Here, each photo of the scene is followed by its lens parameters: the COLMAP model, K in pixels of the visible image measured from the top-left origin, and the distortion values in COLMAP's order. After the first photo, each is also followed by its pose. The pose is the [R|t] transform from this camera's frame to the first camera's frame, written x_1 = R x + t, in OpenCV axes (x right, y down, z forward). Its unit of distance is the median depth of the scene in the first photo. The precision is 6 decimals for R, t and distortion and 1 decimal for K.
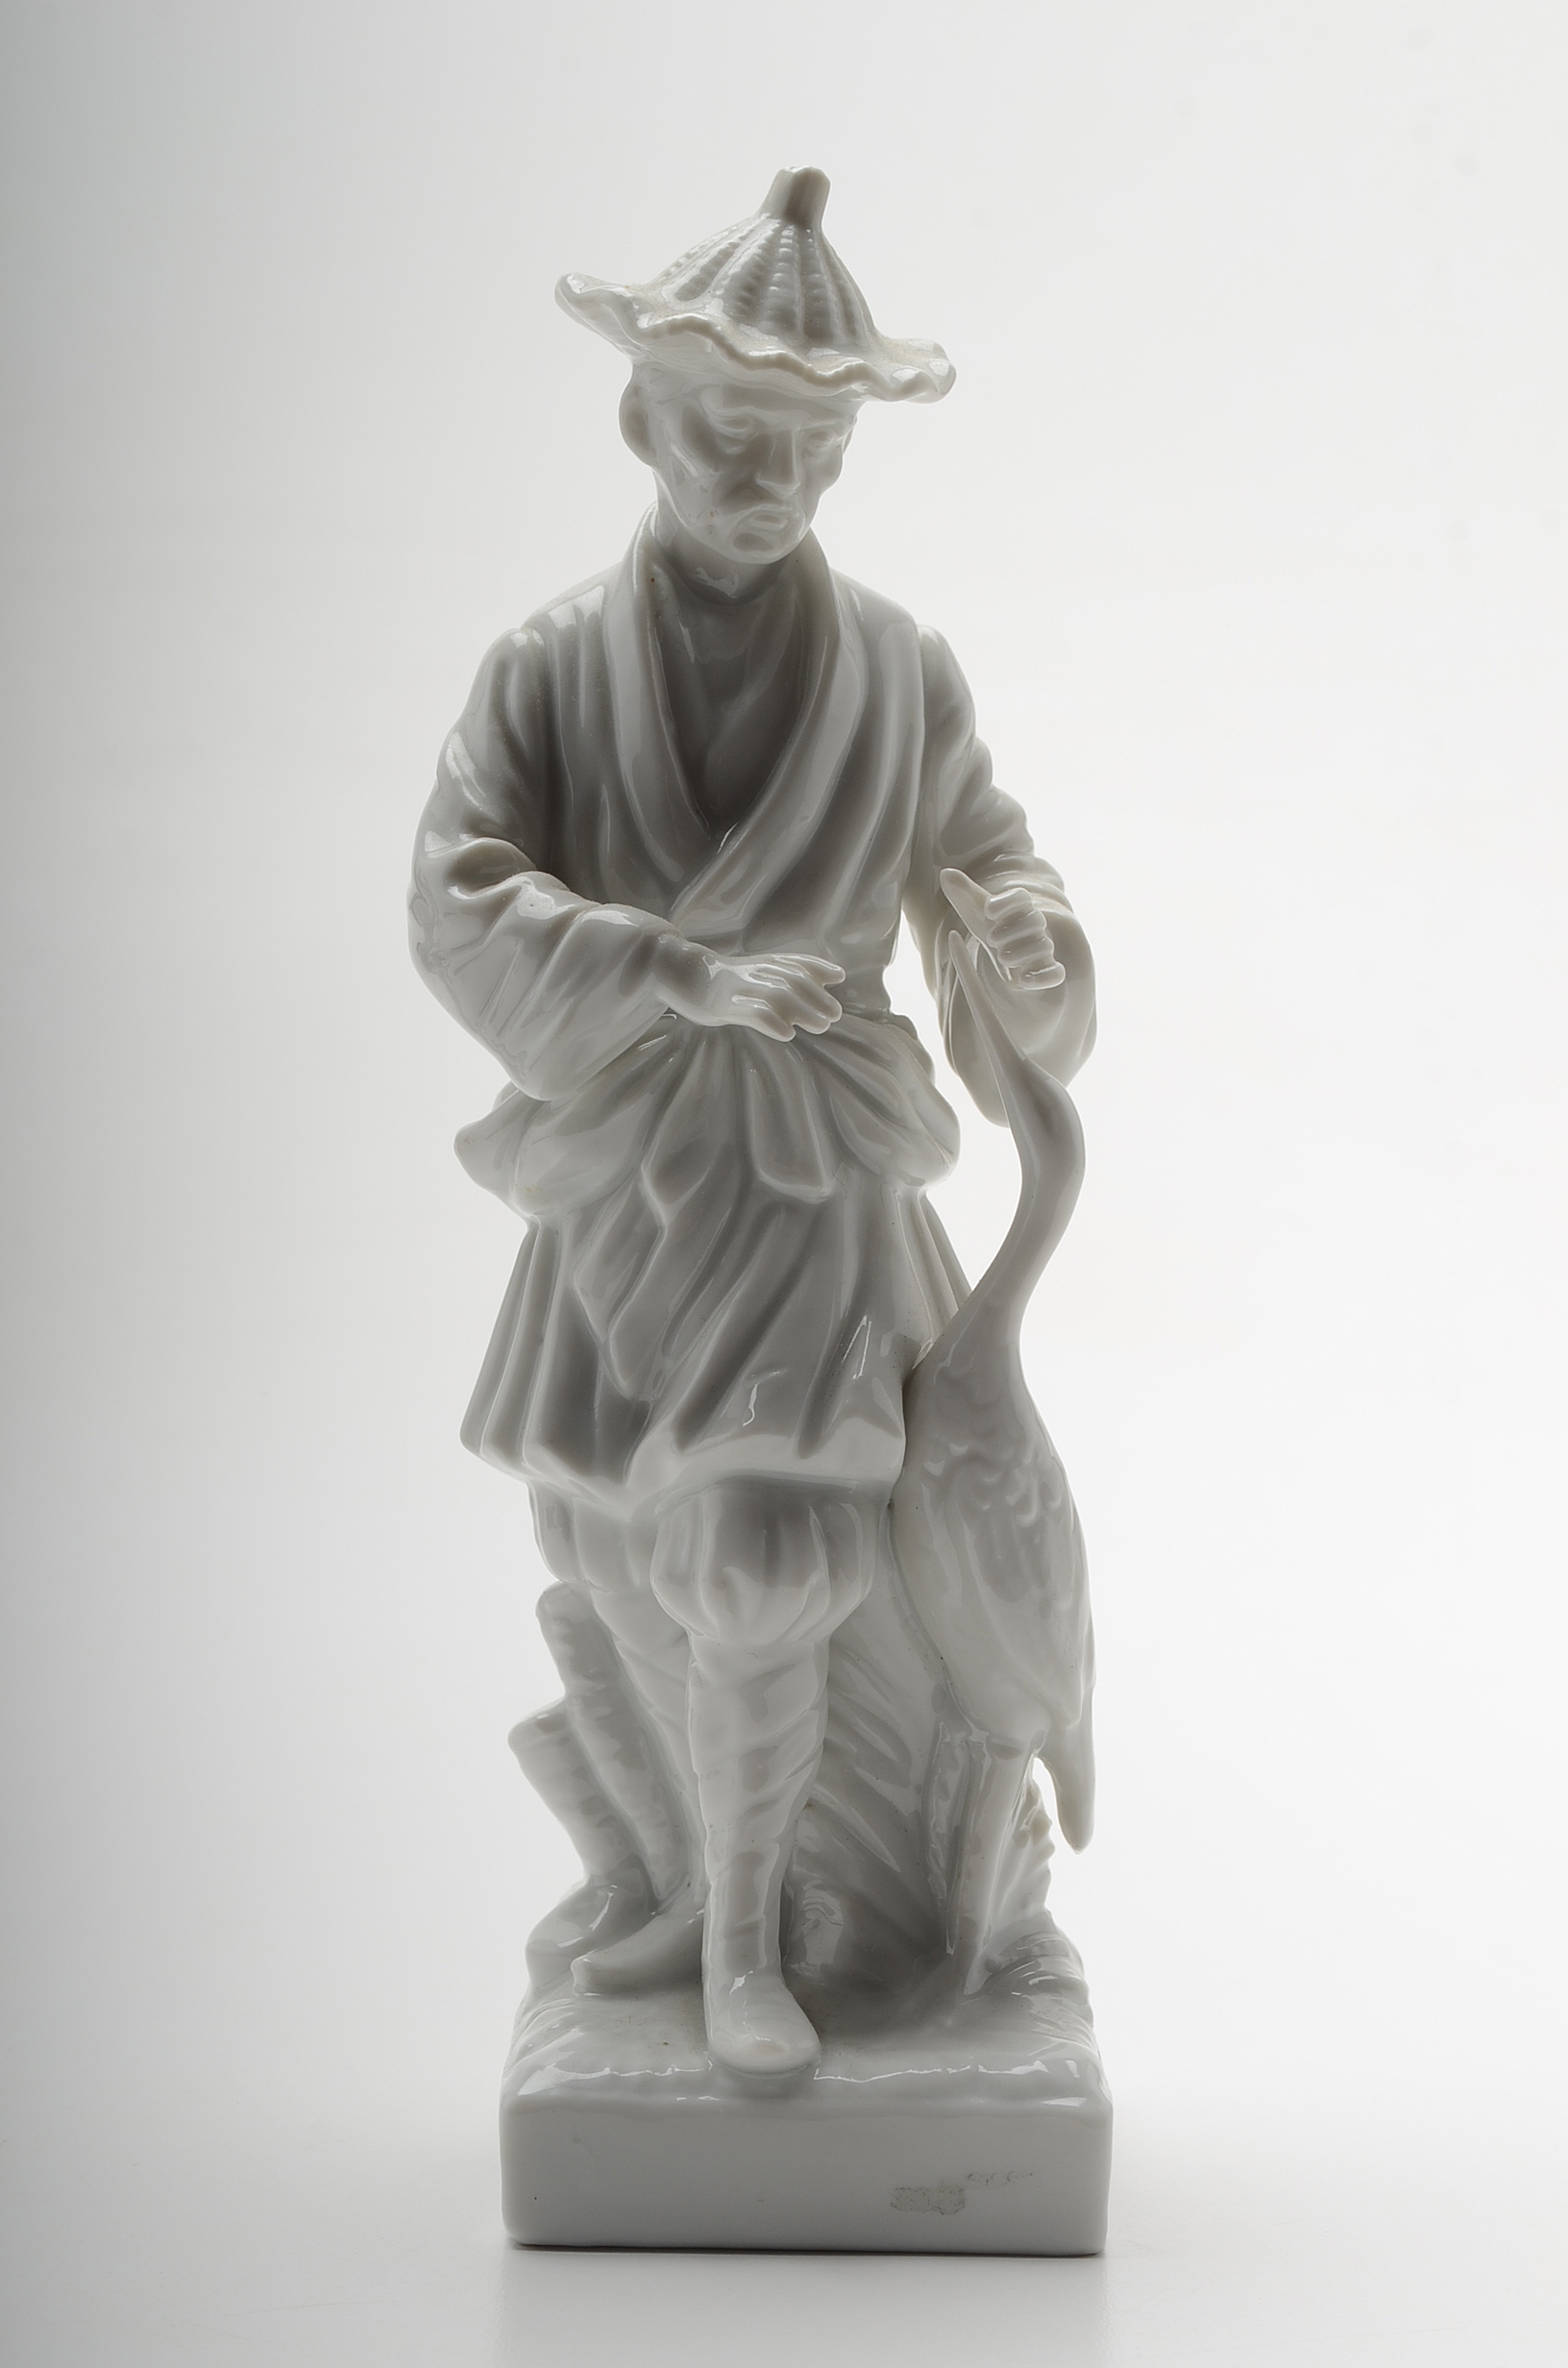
lens RADIAL K [[4279.9, 0, 784.0], [0, 4279.9, 1184.0], [0, 0, 1]] dist [0.006990, 0.134671]
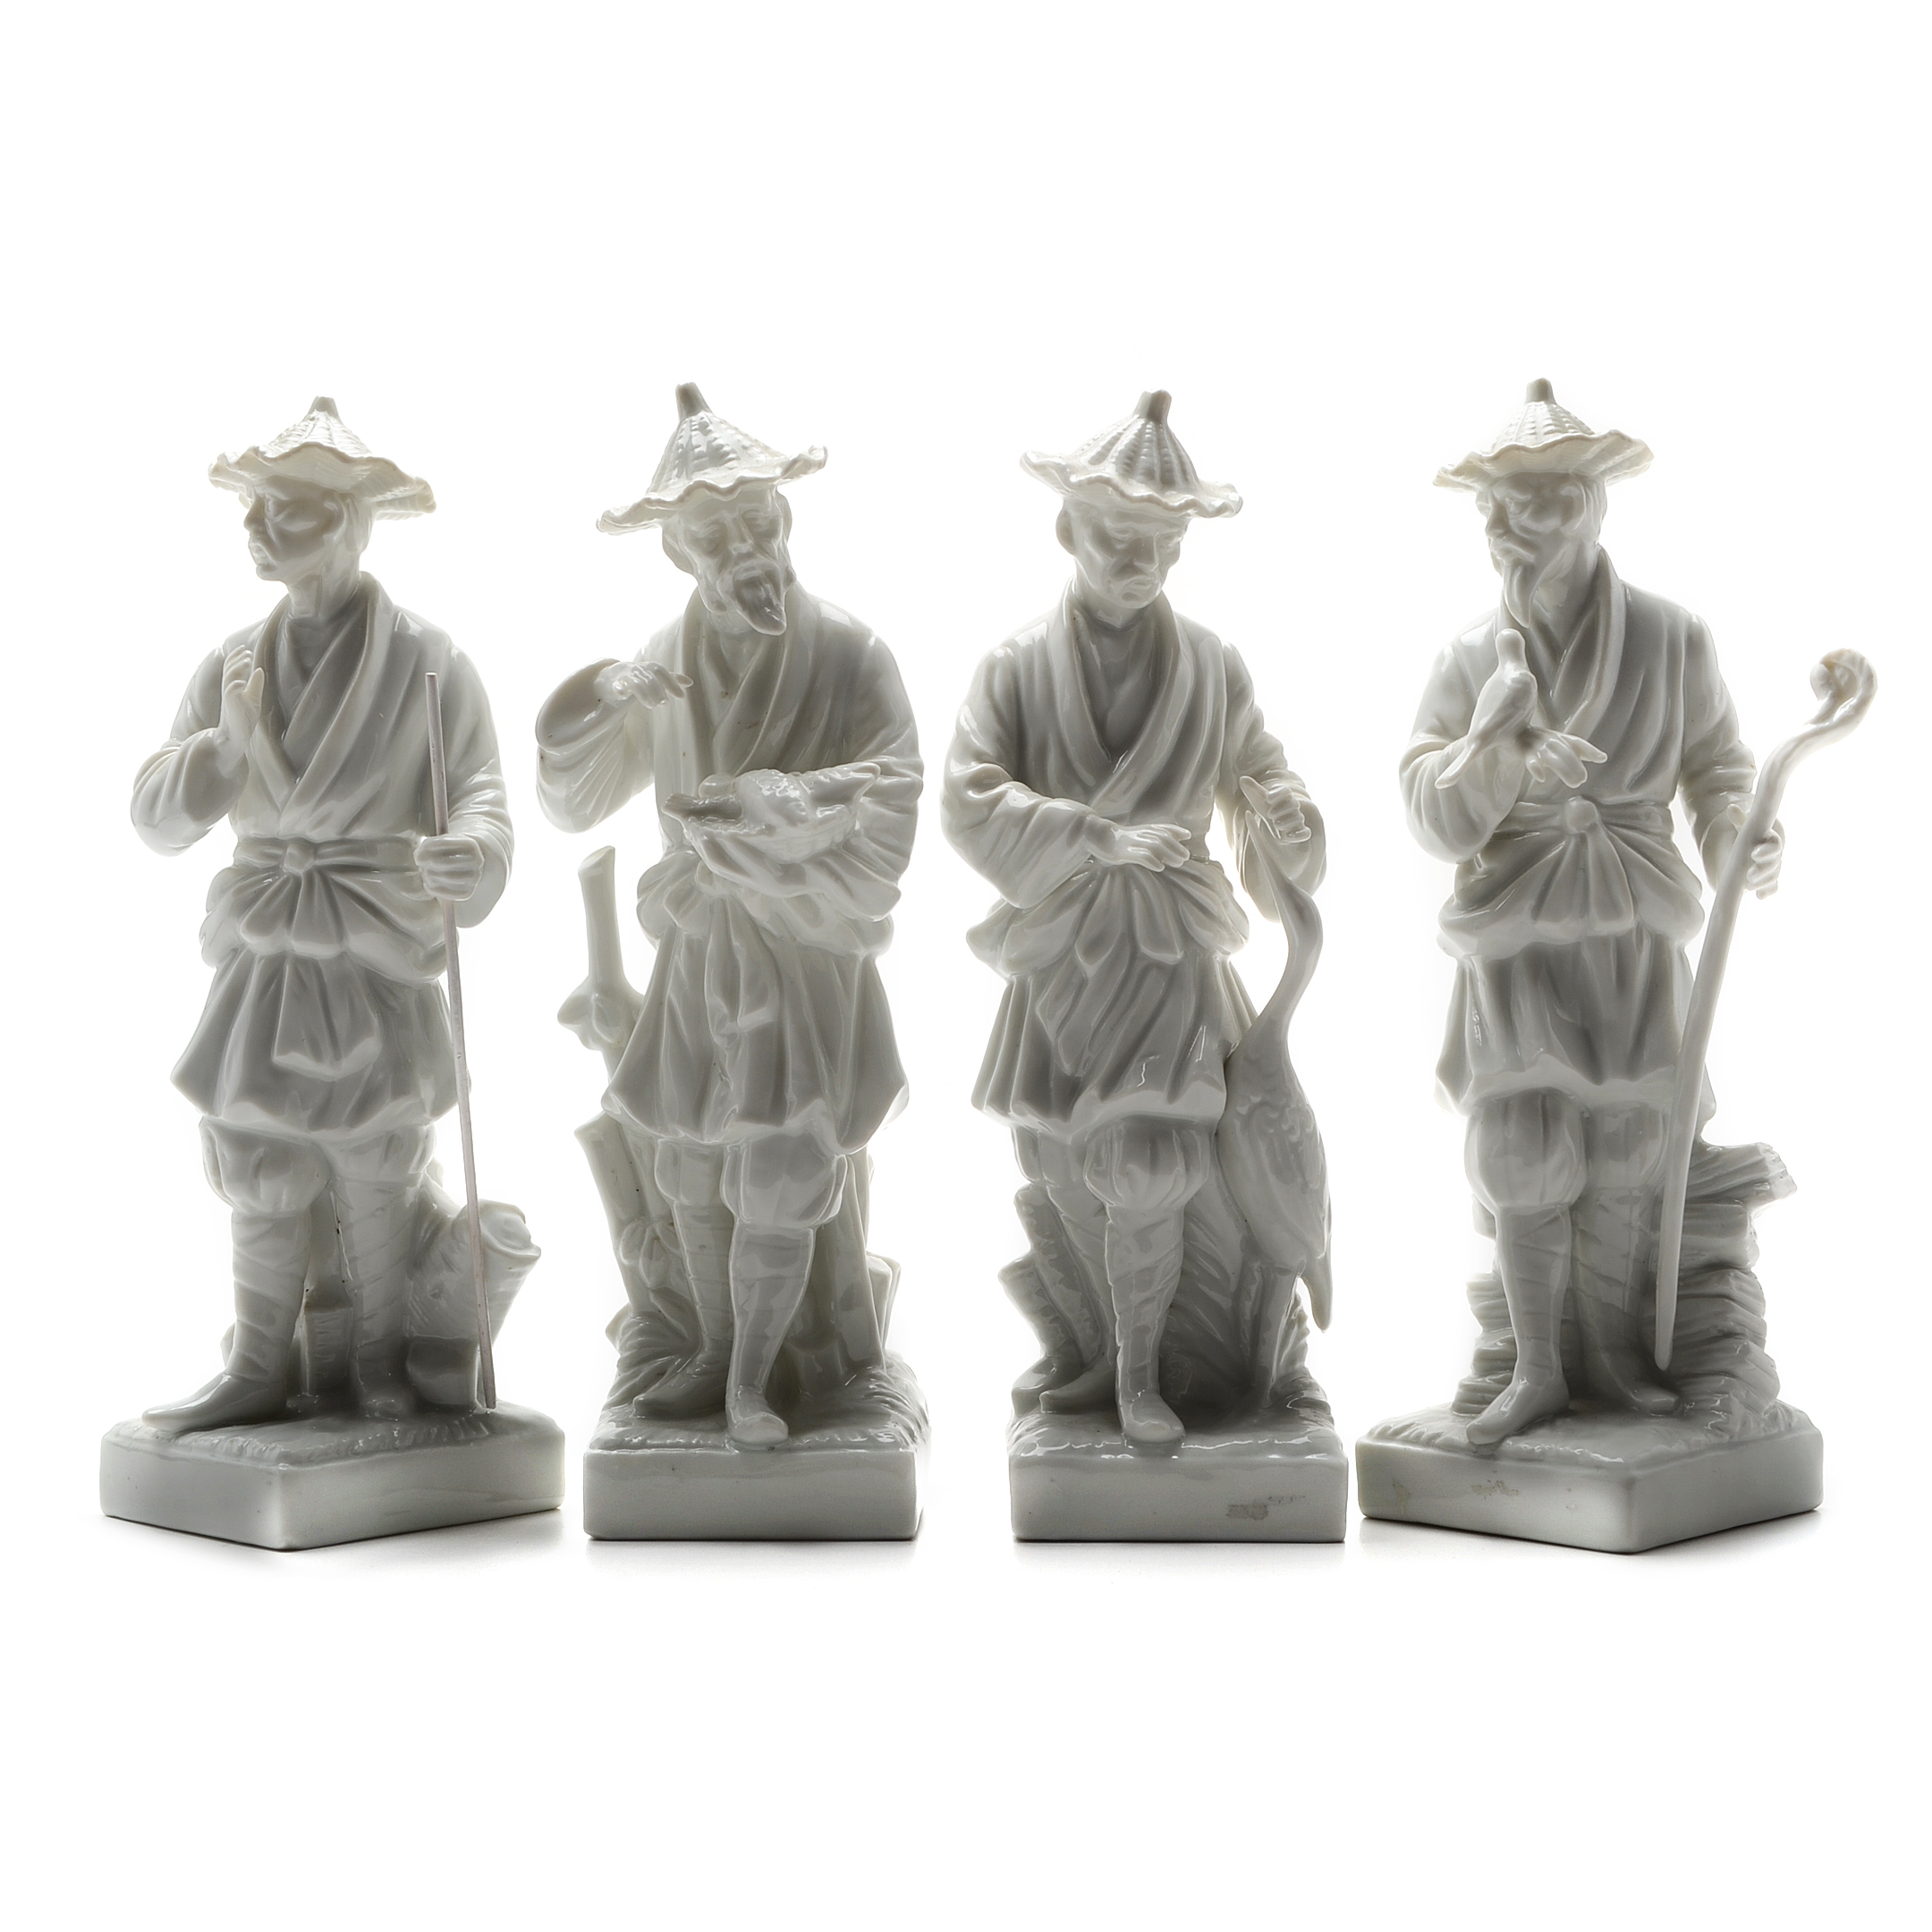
lens RADIAL K [[3353.9, 0, 966.0], [0, 3353.9, 1019.4], [0, 0, 1]] dist [-0.011596, 0.022175]
pose [[0.999746, -0.015688, -0.016195, -0.056852], [0.015467, 0.999787, -0.013664, 0.045531], [0.016406, 0.013410, 0.999775, -0.406275]]
